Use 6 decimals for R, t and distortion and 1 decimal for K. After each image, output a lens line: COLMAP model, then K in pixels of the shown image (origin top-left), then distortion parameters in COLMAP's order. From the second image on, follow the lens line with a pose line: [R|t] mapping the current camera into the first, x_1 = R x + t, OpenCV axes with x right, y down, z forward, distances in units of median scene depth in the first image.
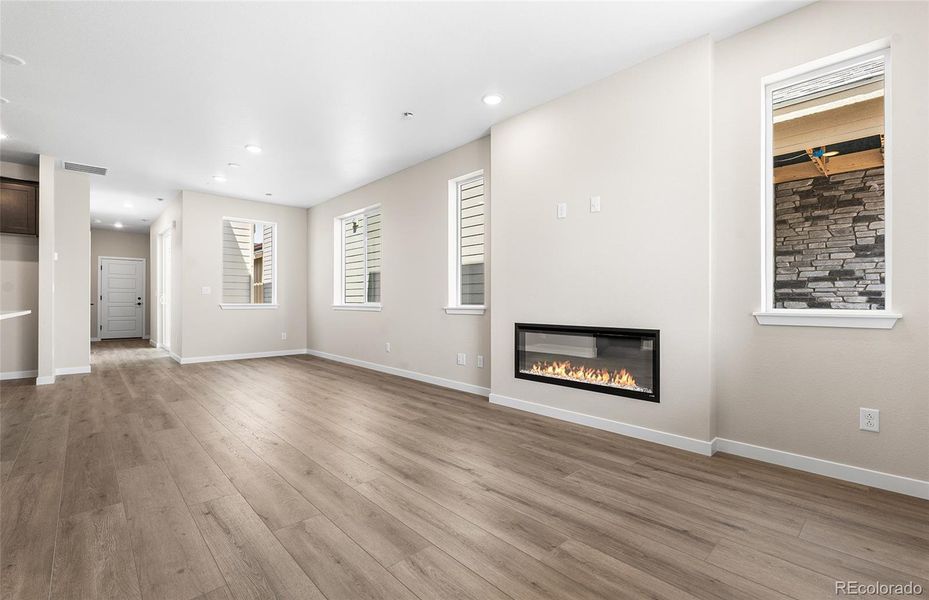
lens RADIAL K [[409.4, 0, 463.3], [0, 409.4, 300.6], [0, 0, 1]] dist [-0.005746, -0.000495]
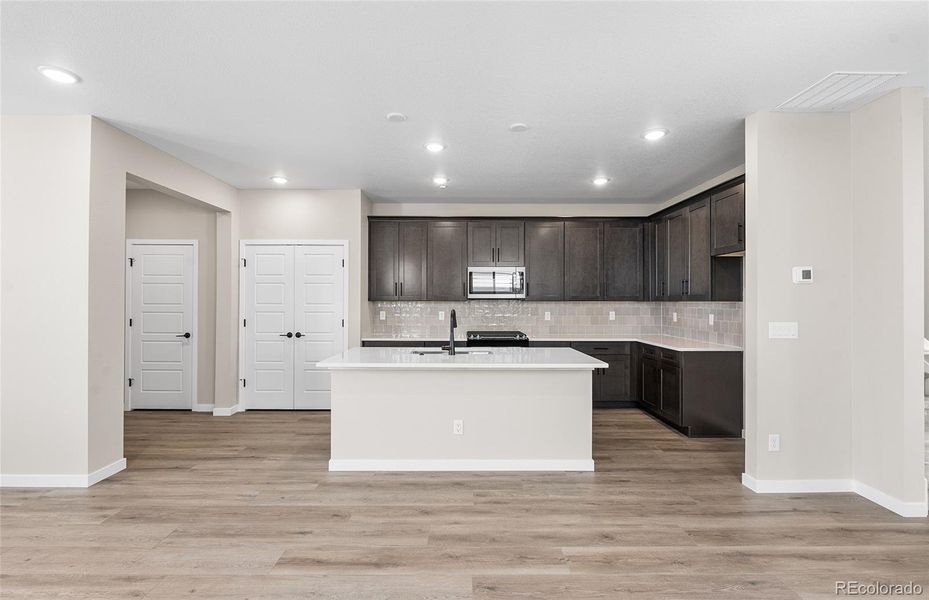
lens RADIAL K [[409.4, 0, 463.3], [0, 409.4, 300.6], [0, 0, 1]] dist [-0.005746, -0.000495]
pose [[-0.680966, -0.004188, -0.732303, -0.307478], [-0.000325, 0.999985, -0.005416, -0.077344], [0.732315, -0.003451, -0.680957, 1.187577]]
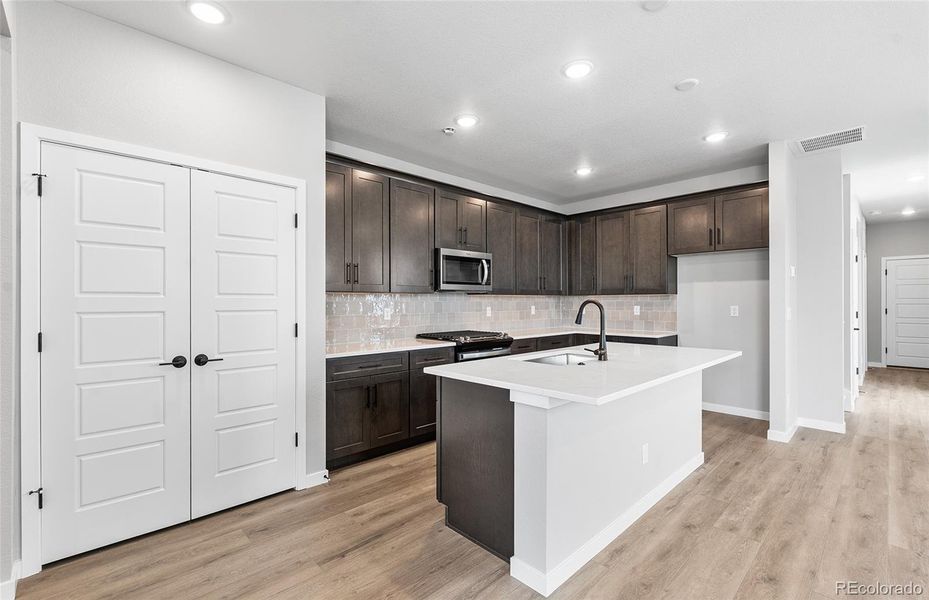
lens RADIAL K [[409.4, 0, 463.3], [0, 409.4, 300.6], [0, 0, 1]] dist [-0.005746, -0.000495]
pose [[0.009359, -0.004436, -0.999946, -0.286777], [0.005614, 0.999975, -0.004384, -0.061942], [0.999940, -0.005572, 0.009383, 0.433242]]
